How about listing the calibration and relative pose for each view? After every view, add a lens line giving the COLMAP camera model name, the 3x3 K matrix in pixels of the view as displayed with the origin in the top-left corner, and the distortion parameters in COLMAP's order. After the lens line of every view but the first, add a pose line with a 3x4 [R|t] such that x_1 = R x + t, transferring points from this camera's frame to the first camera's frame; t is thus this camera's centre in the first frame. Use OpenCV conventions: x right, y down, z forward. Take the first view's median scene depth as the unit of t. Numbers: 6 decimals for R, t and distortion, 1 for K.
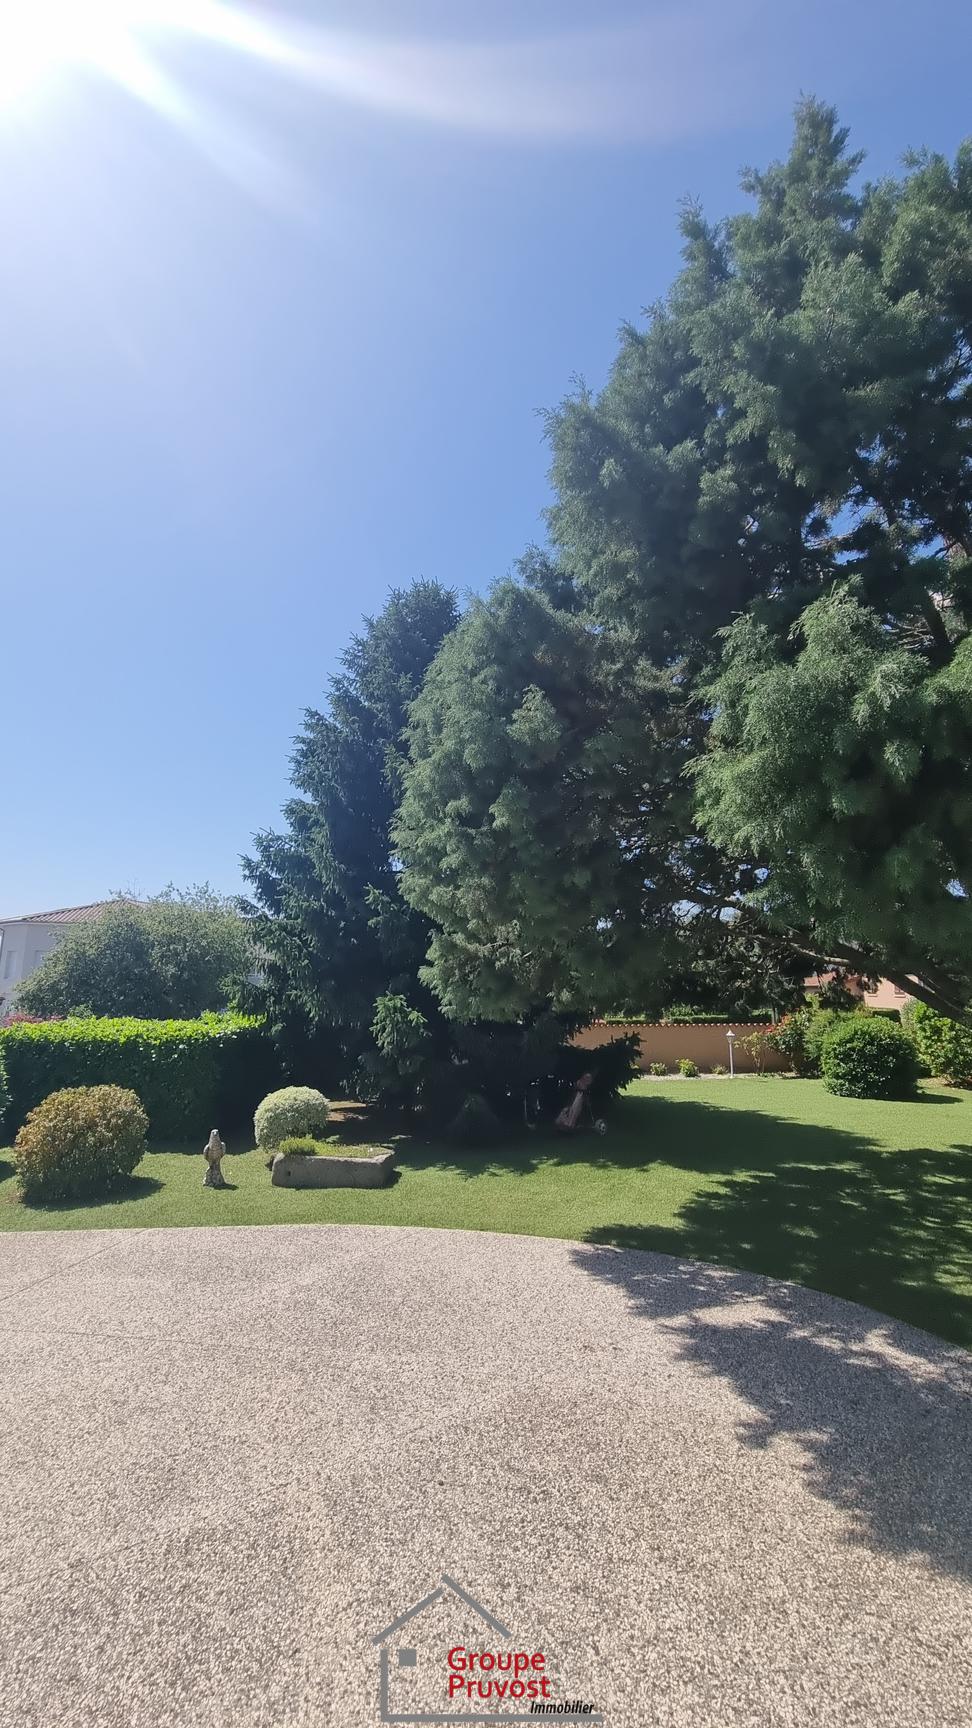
lens RADIAL K [[691.9, 0, 480.7], [0, 691.9, 857.4], [0, 0, 1]] dist [-0.000209, -0.004695]
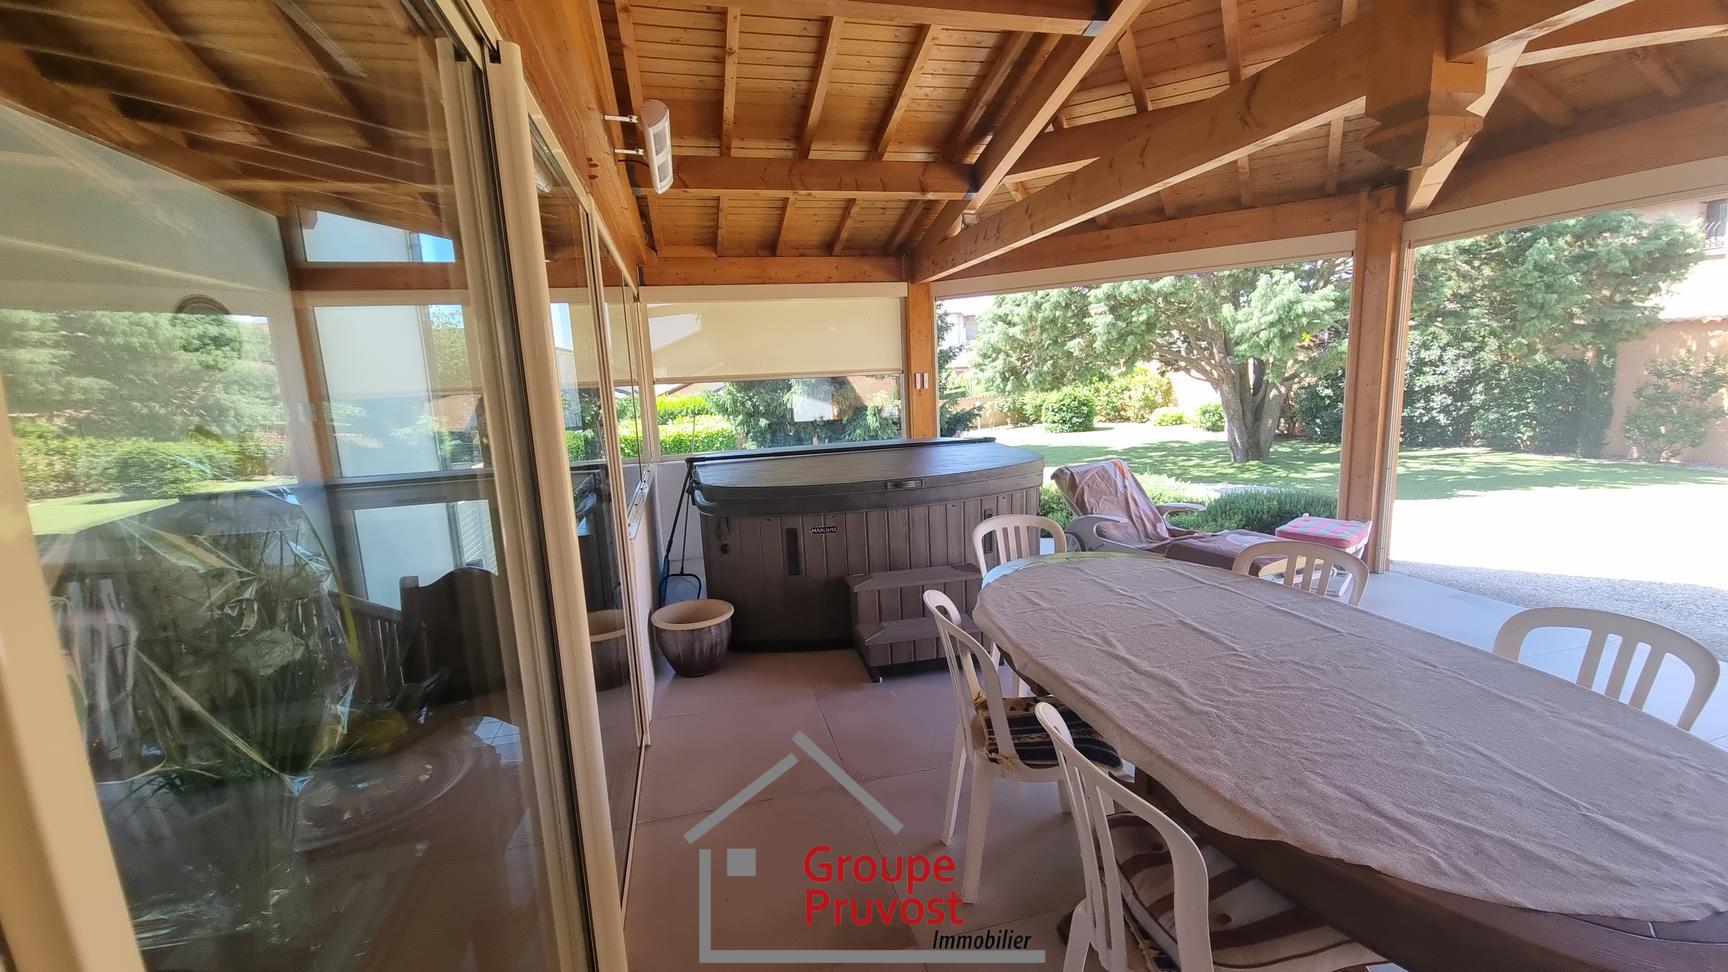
lens RADIAL K [[691.9, 0, 863.4], [0, 691.9, 490.4], [0, 0, 1]] dist [-0.000209, -0.004695]
pose [[0.919432, -0.132708, 0.370180, -2.186623], [0.000836, 0.941996, 0.335624, -0.339915], [-0.393248, -0.308274, 0.866212, -1.222612]]
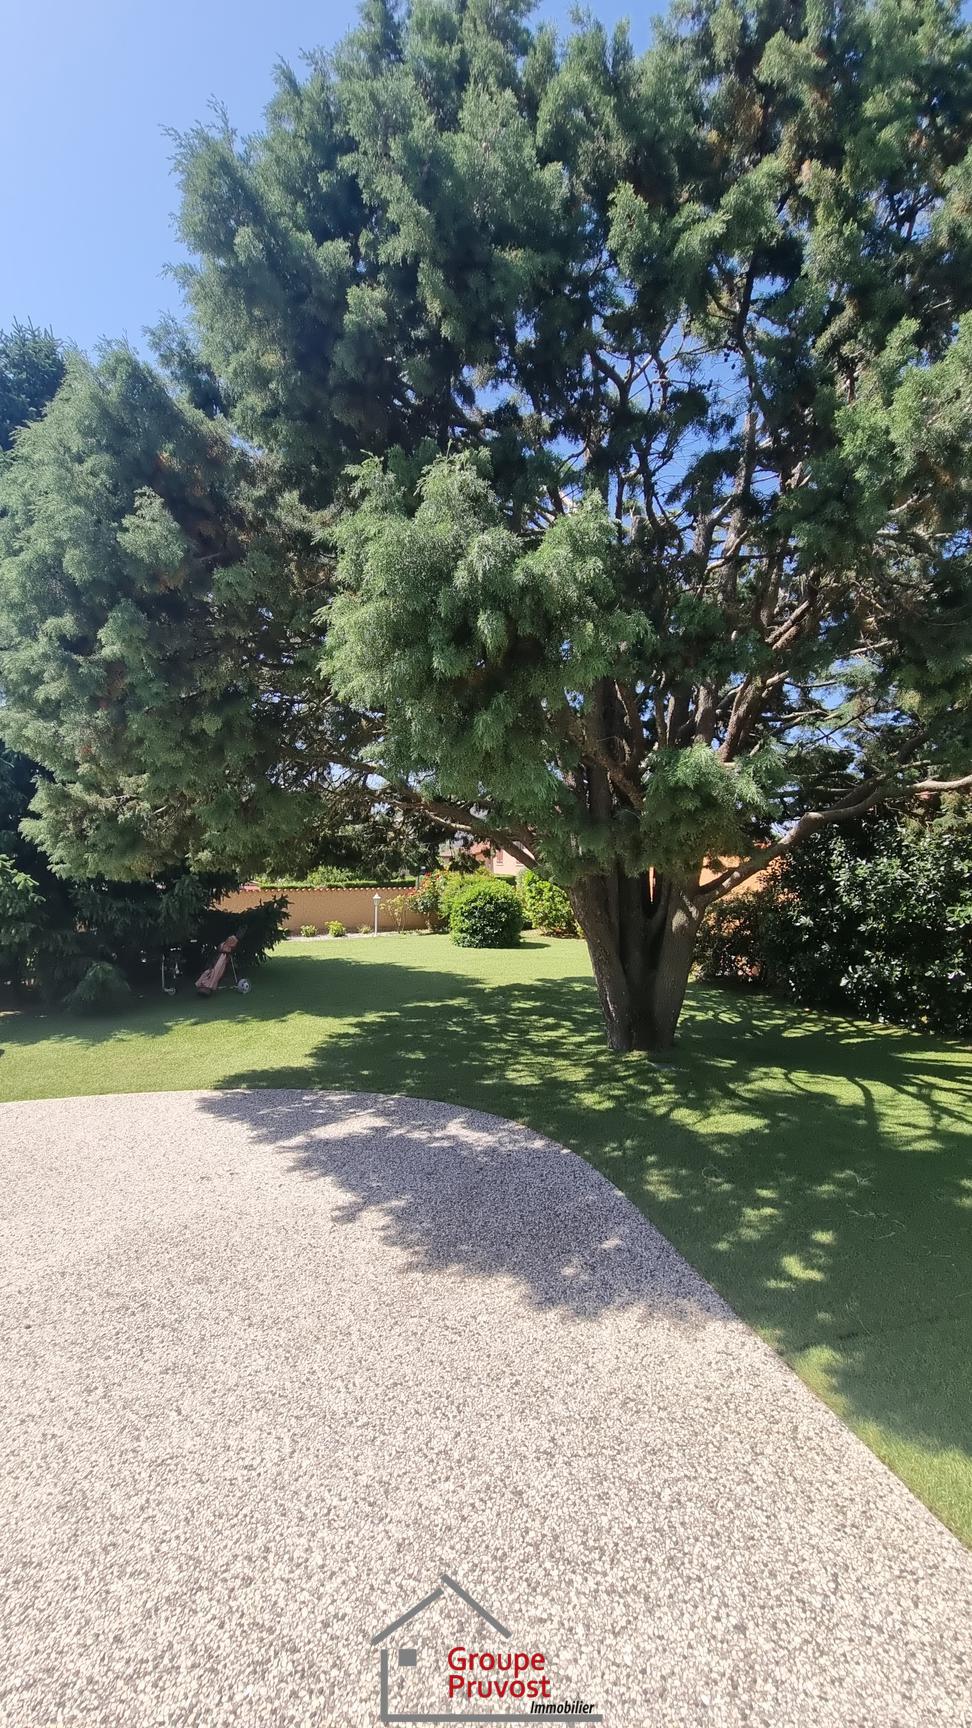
lens RADIAL K [[691.9, 0, 481.4], [0, 691.9, 857.8], [0, 0, 1]] dist [-0.000209, -0.004695]
pose [[0.888253, 0.010446, 0.459235, 0.045750], [-0.095392, 0.982142, 0.162167, 0.021760], [-0.449340, -0.187852, 0.873387, -0.020228]]
